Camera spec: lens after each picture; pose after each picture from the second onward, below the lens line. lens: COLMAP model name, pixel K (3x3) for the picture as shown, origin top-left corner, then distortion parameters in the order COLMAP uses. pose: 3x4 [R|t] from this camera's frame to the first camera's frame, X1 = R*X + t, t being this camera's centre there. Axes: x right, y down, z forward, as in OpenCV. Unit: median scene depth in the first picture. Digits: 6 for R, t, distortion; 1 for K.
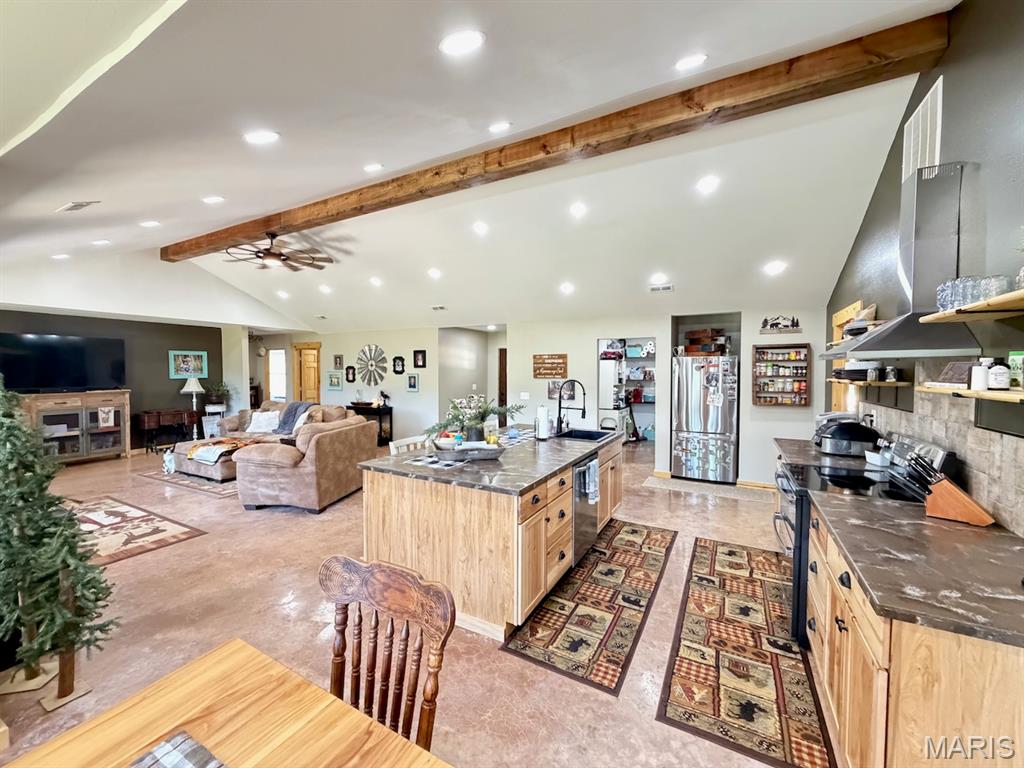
lens RADIAL K [[409.0, 0, 512.0], [0, 409.0, 382.7], [0, 0, 1]] dist [-0.001047, 0.000124]
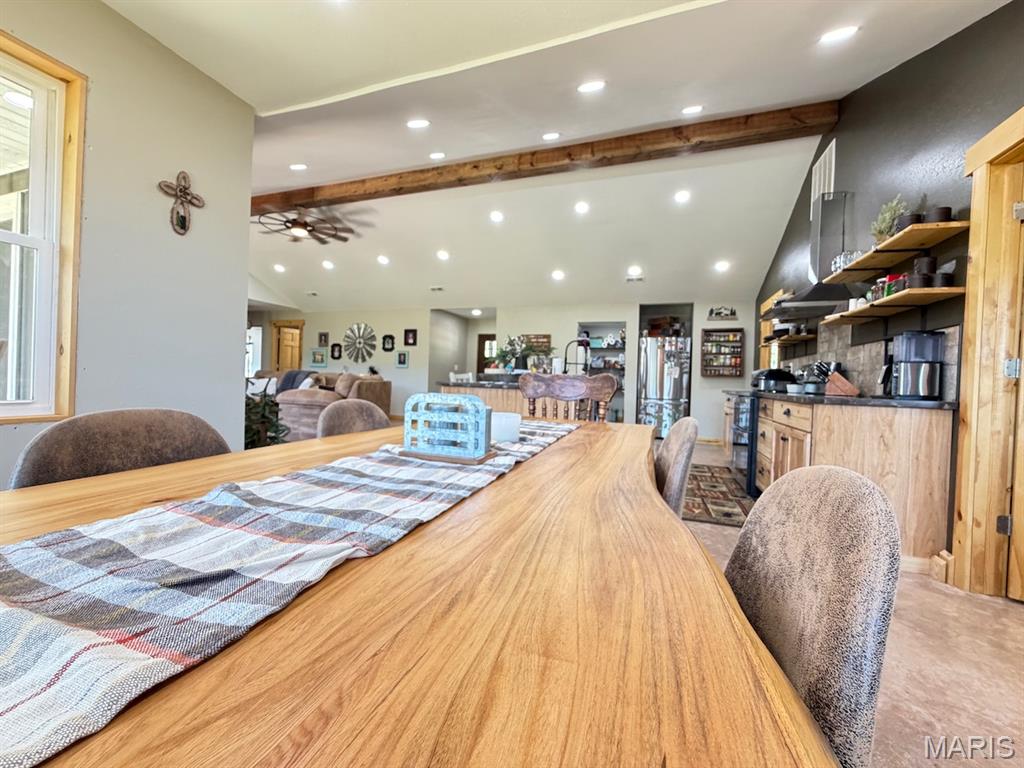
lens RADIAL K [[409.0, 0, 514.4], [0, 409.0, 382.5], [0, 0, 1]] dist [-0.001047, 0.000124]
pose [[0.987747, 0.028993, 0.153349, -0.215654], [-0.025768, 0.999404, -0.022976, 0.145201], [-0.153924, 0.018743, 0.987905, -0.196966]]
